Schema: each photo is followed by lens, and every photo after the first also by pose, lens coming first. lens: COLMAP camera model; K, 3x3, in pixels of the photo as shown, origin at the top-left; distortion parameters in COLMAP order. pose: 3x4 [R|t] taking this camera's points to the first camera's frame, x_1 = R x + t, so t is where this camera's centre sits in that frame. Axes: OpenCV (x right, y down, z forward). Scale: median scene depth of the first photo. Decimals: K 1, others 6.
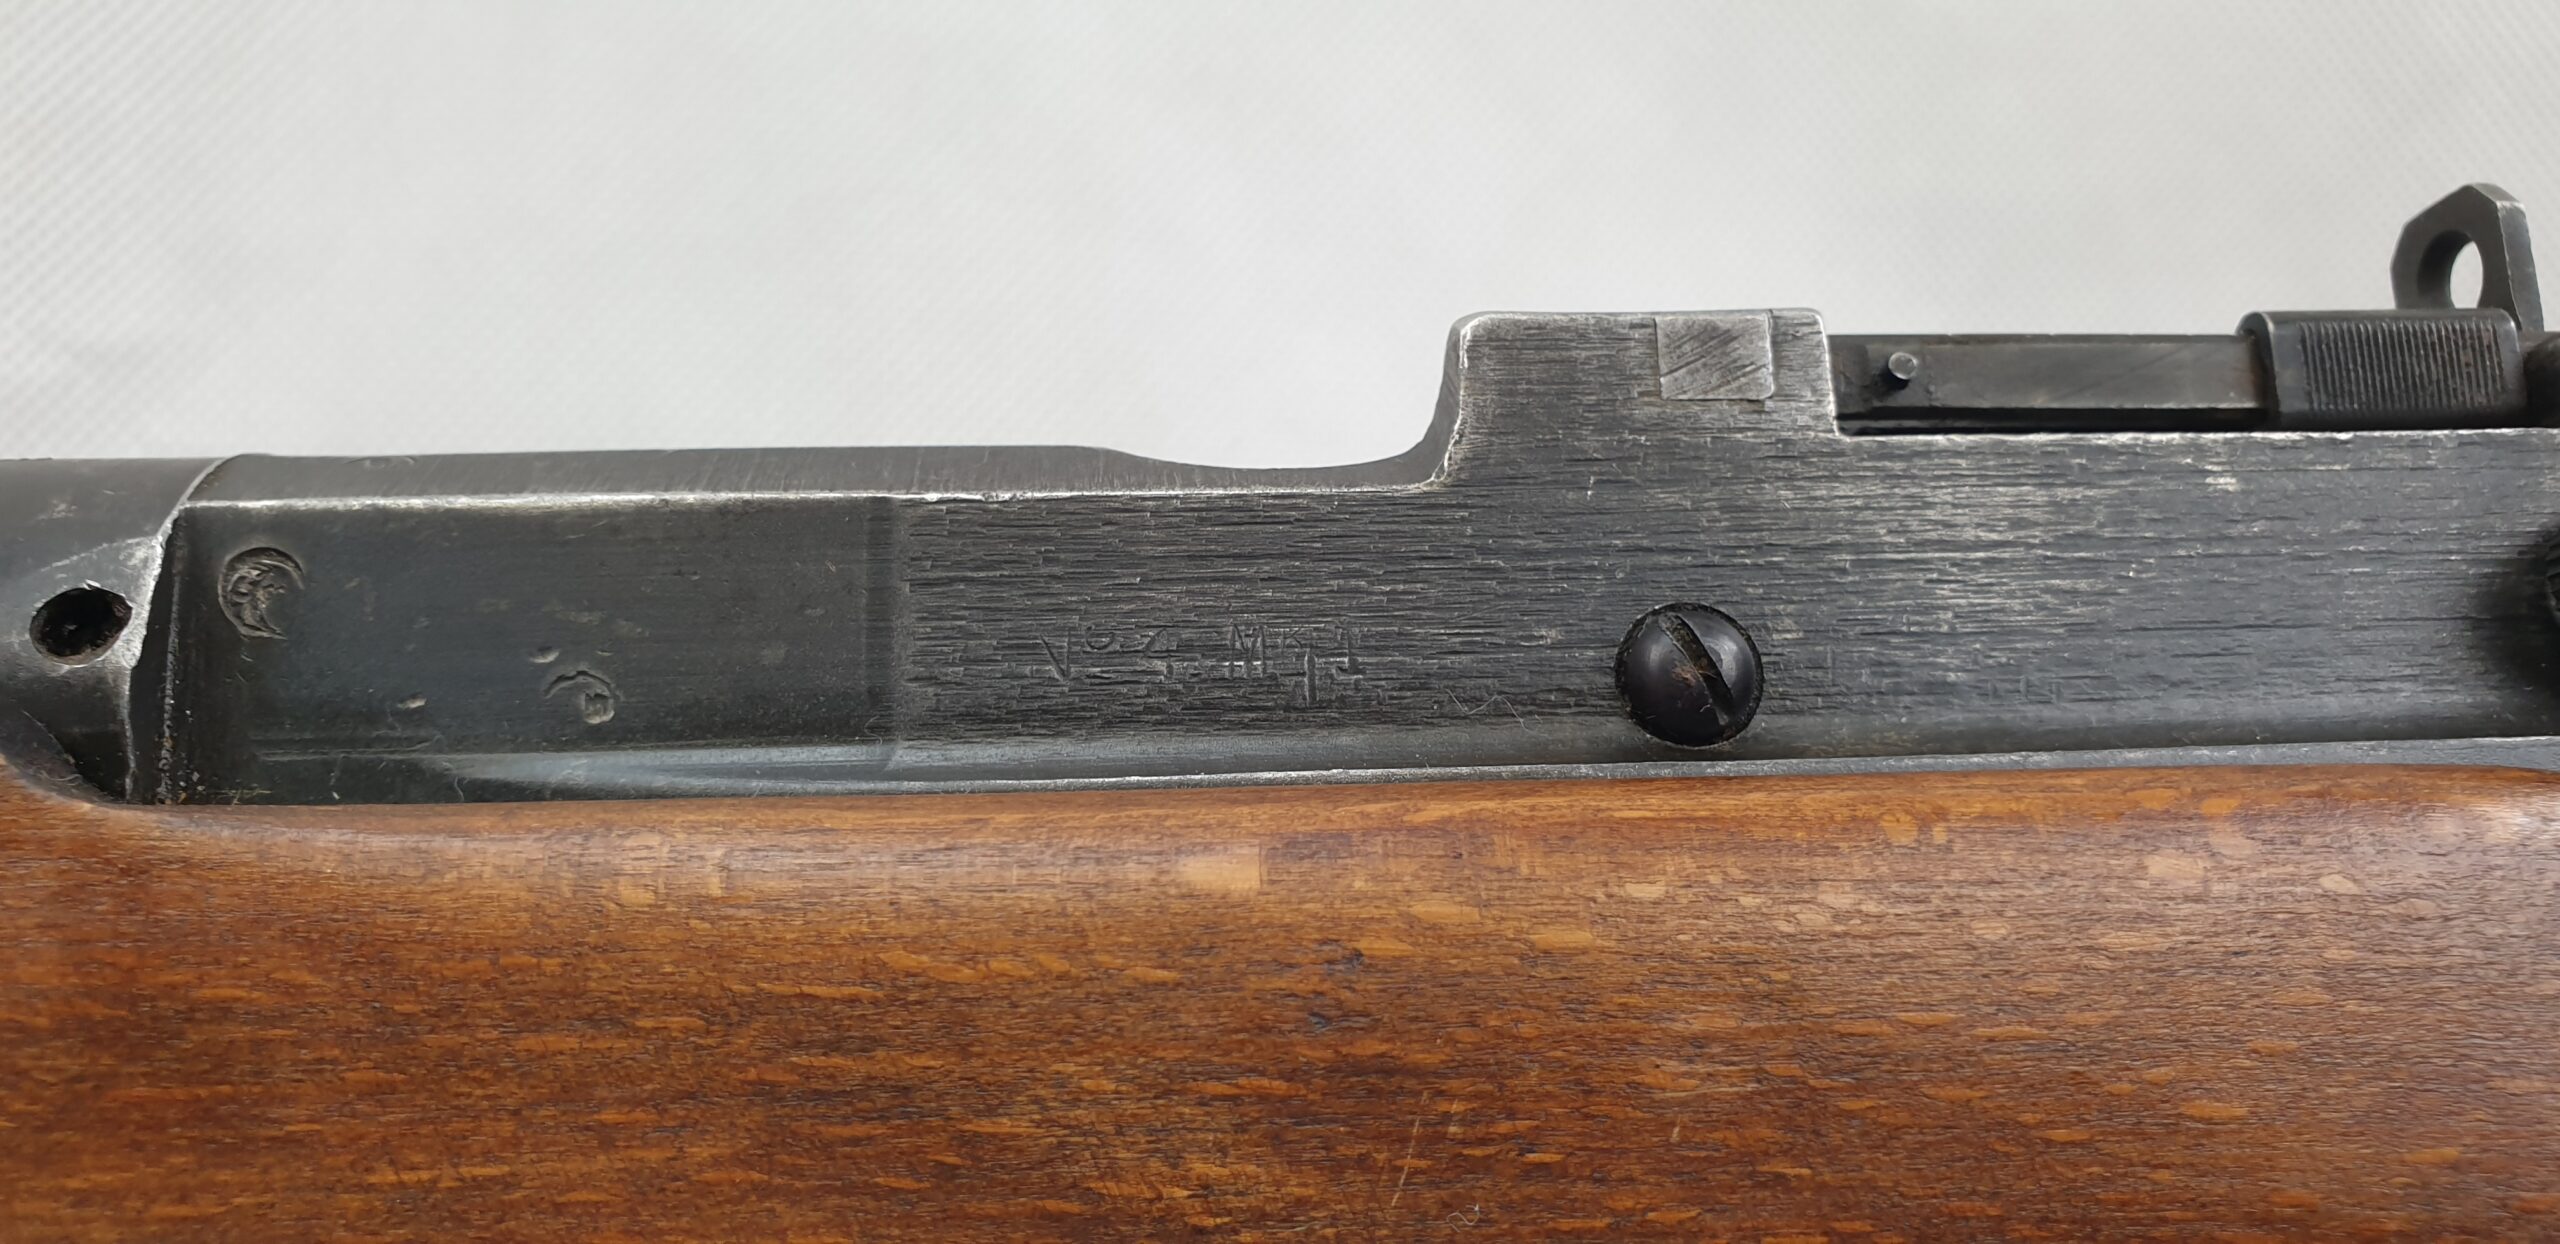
lens RADIAL K [[2049.5, 0, 1244.2], [0, 2049.5, 635.4], [0, 0, 1]] dist [-0.063020, 0.068761]
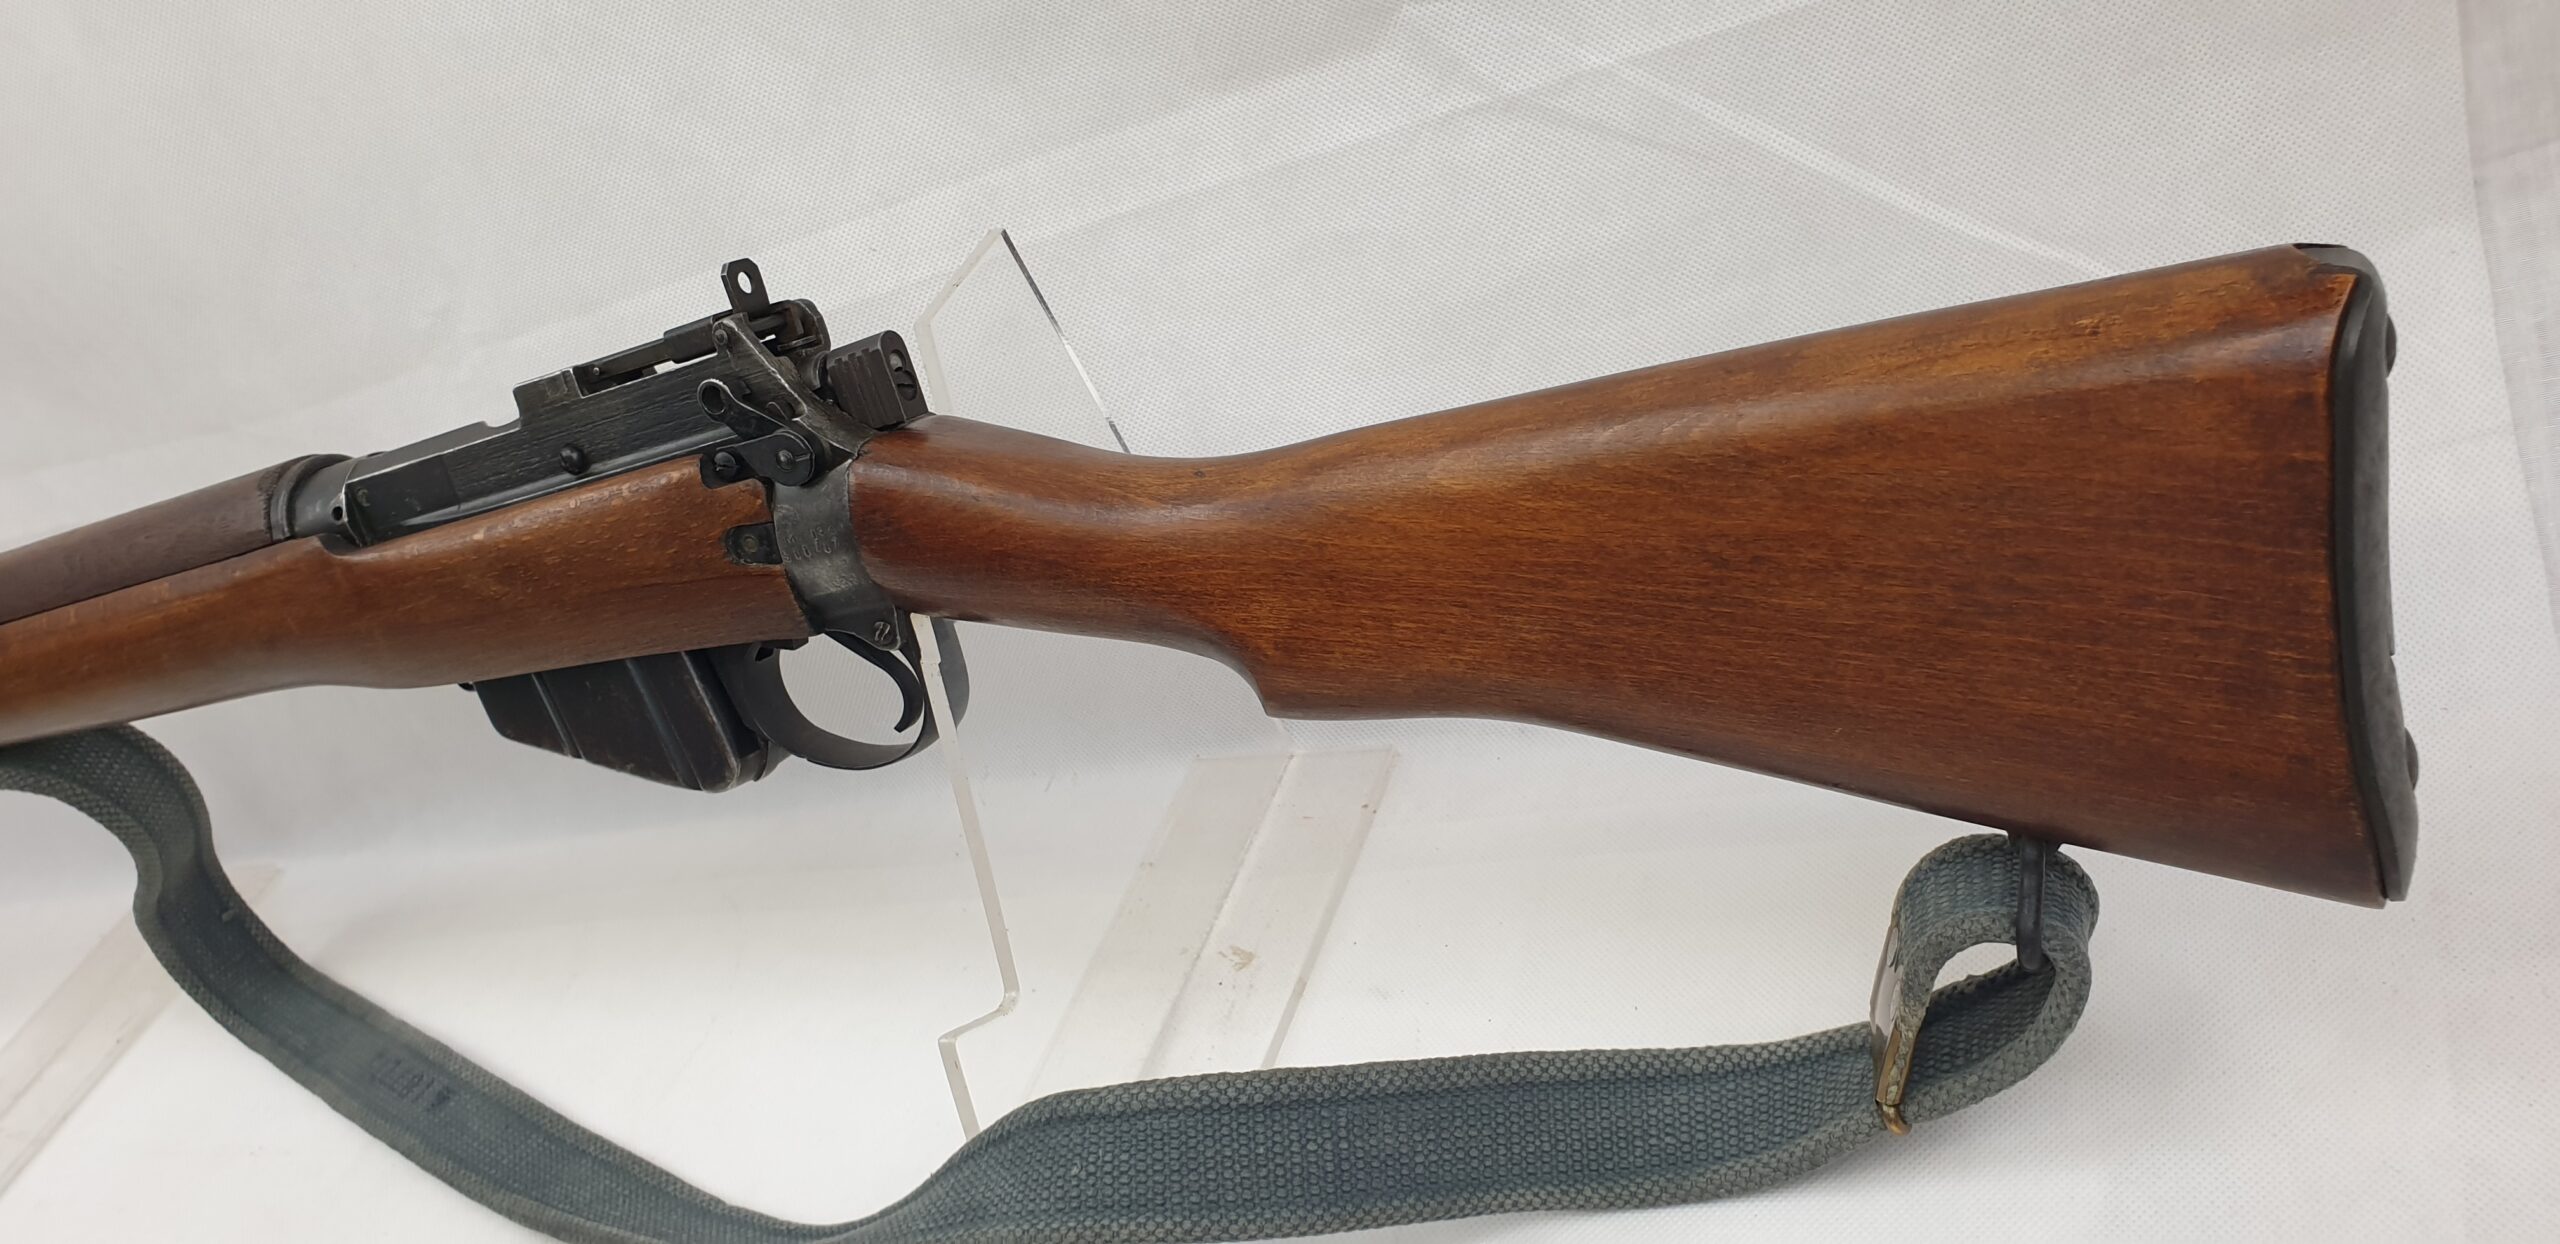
lens RADIAL K [[1898.9, 0, 1278.3], [0, 1898.9, 655.7], [0, 0, 1]] dist [0.031086, -0.052372]
pose [[0.850974, -0.112046, -0.513117, 4.126254], [0.342546, 0.858991, 0.380521, -0.764298], [0.398127, -0.499580, 0.769360, -2.067973]]
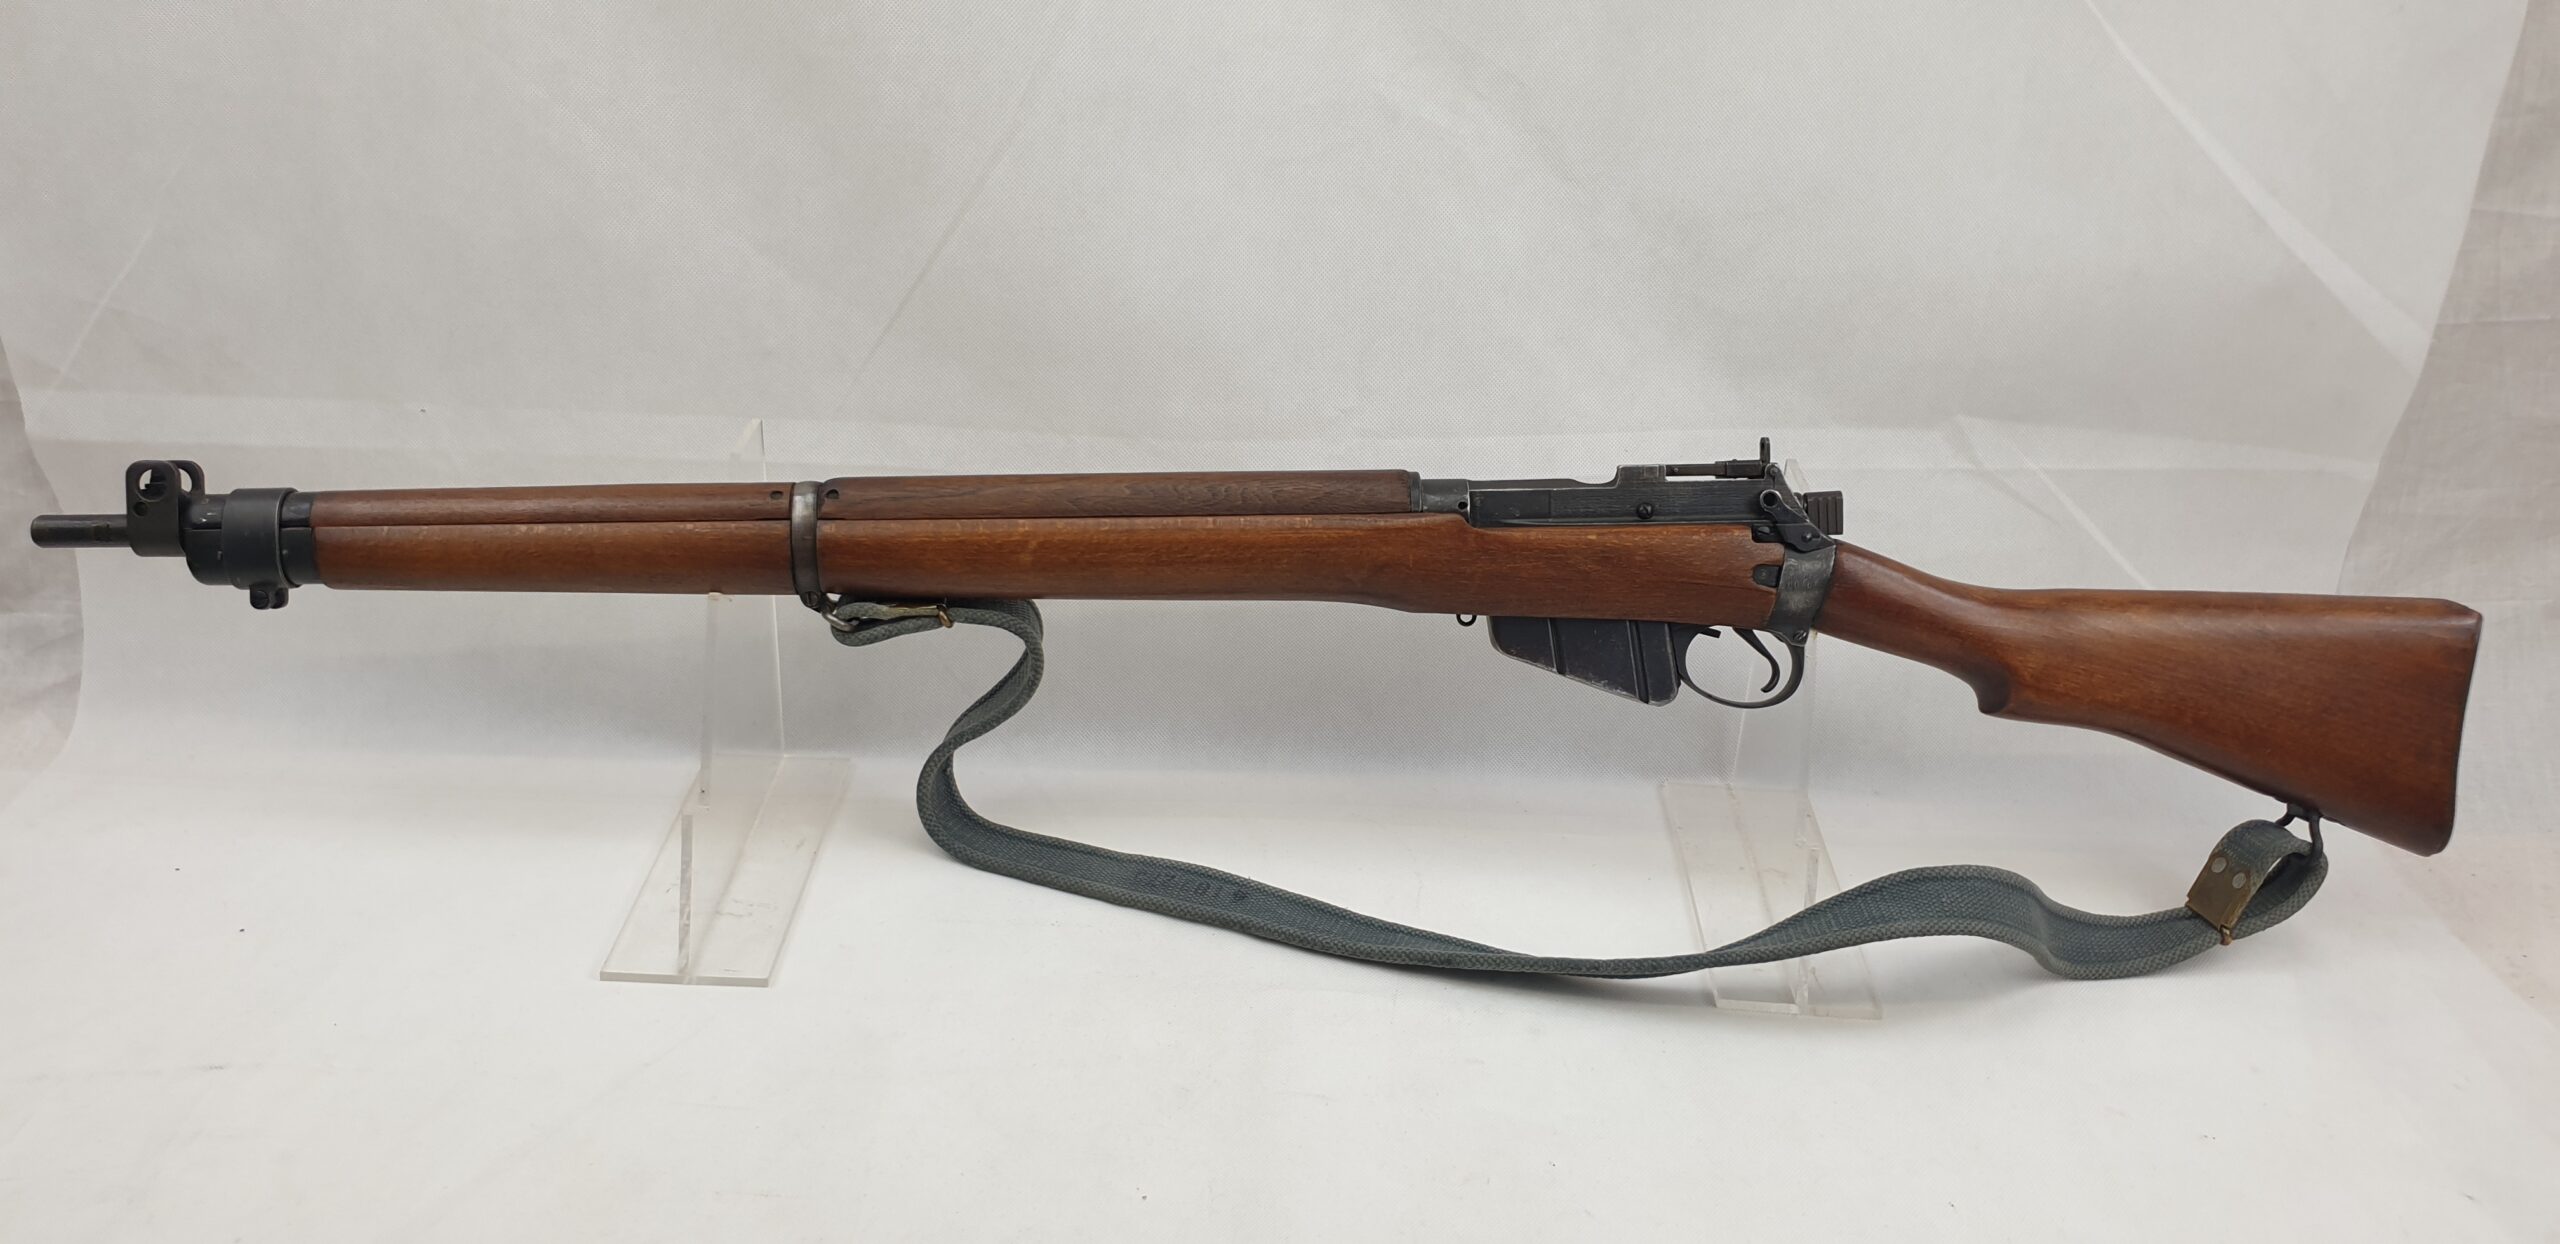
lens RADIAL K [[1942.5, 0, 1249.6], [0, 1942.5, 628.1], [0, 0, 1]] dist [0.002322, -0.007925]
pose [[0.998871, 0.018885, -0.043579, -1.174821], [-0.007107, 0.966652, 0.255997, -1.738475], [0.046960, -0.255398, 0.965695, -7.737431]]
